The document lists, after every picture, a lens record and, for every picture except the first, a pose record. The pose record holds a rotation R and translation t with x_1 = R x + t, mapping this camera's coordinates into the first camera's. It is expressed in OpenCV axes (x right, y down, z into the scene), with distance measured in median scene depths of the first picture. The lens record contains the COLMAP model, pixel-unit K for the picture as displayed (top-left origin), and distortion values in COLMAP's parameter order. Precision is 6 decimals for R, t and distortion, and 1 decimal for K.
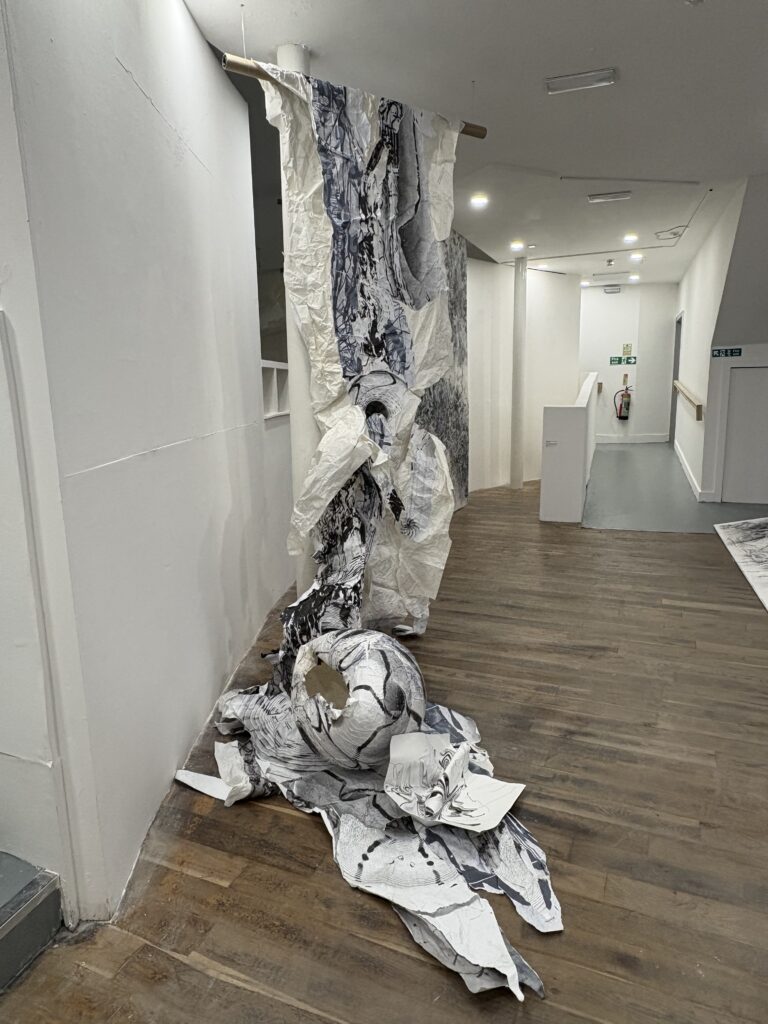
lens RADIAL K [[660.9, 0, 384.0], [0, 660.9, 512.0], [0, 0, 1]] dist [0.000195, 0.000205]
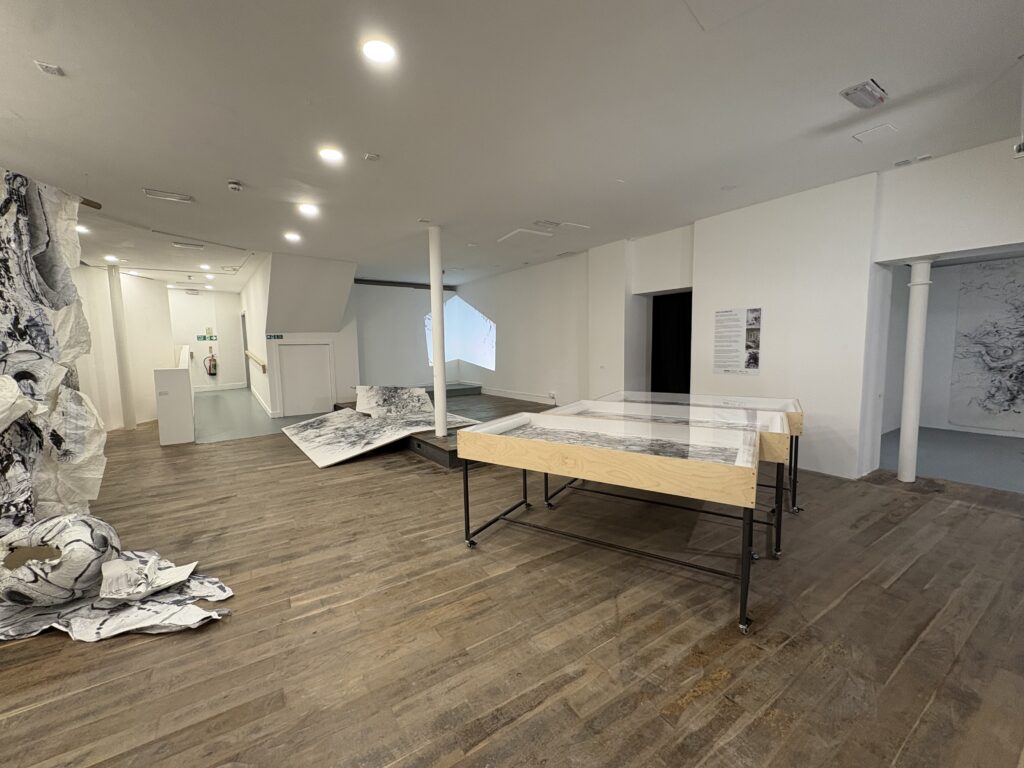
lens RADIAL K [[407.3, 0, 512.0], [0, 407.3, 384.0], [0, 0, 1]] dist [0.001397, -0.000172]
pose [[0.550797, -0.071457, 0.831575, -0.169469], [0.161759, 0.986577, -0.022366, 0.051302], [-0.818814, 0.146834, 0.554962, -0.358284]]
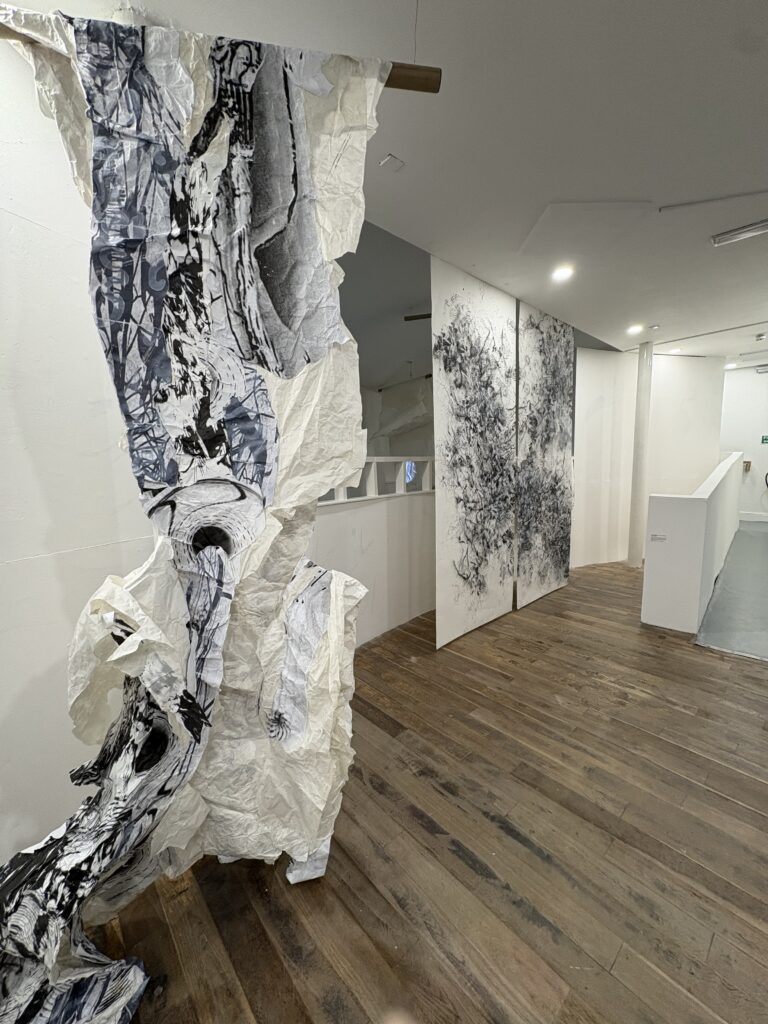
lens RADIAL K [[407.5, 0, 384.0], [0, 407.5, 512.0], [0, 0, 1]] dist [-0.001366, -0.000297]
pose [[0.907354, 0.048894, -0.417513, 0.301504], [-0.073153, 0.996424, -0.042290, -0.180663], [0.413952, 0.068914, 0.907686, 0.730435]]
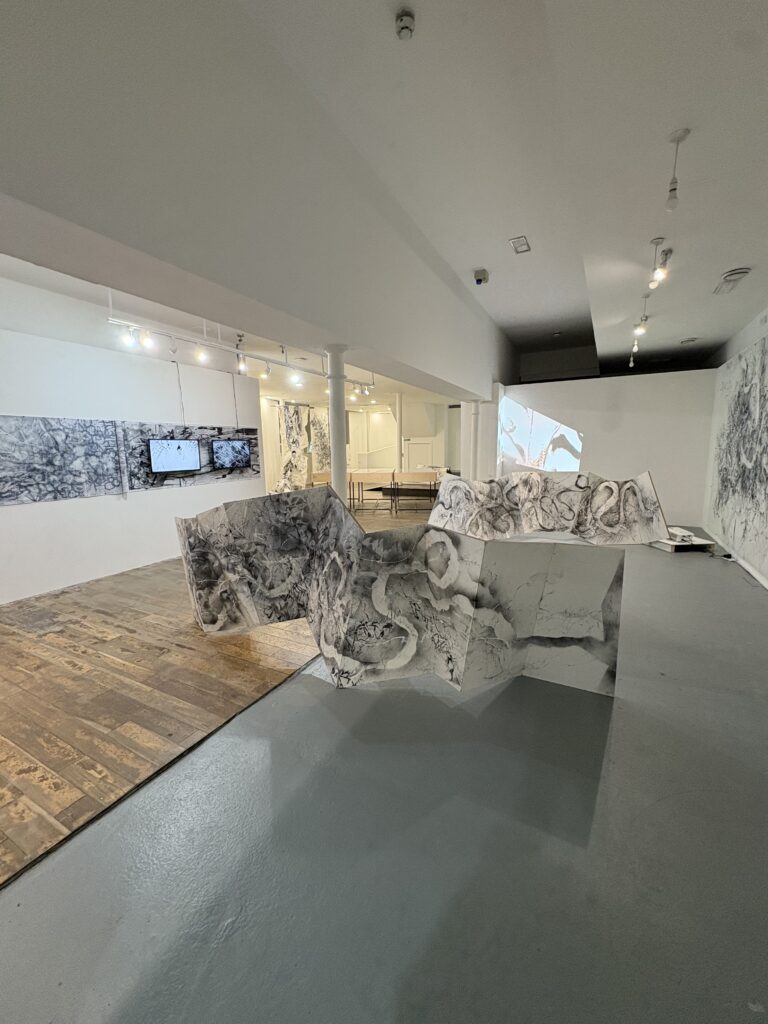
lens RADIAL K [[407.3, 0, 384.0], [0, 407.3, 512.0], [0, 0, 1]] dist [0.001397, -0.000172]
pose [[0.997599, 0.016121, -0.067355, 1.164843], [-0.018172, 0.999386, -0.029951, 0.542688], [0.066831, 0.031103, 0.997279, -2.948512]]
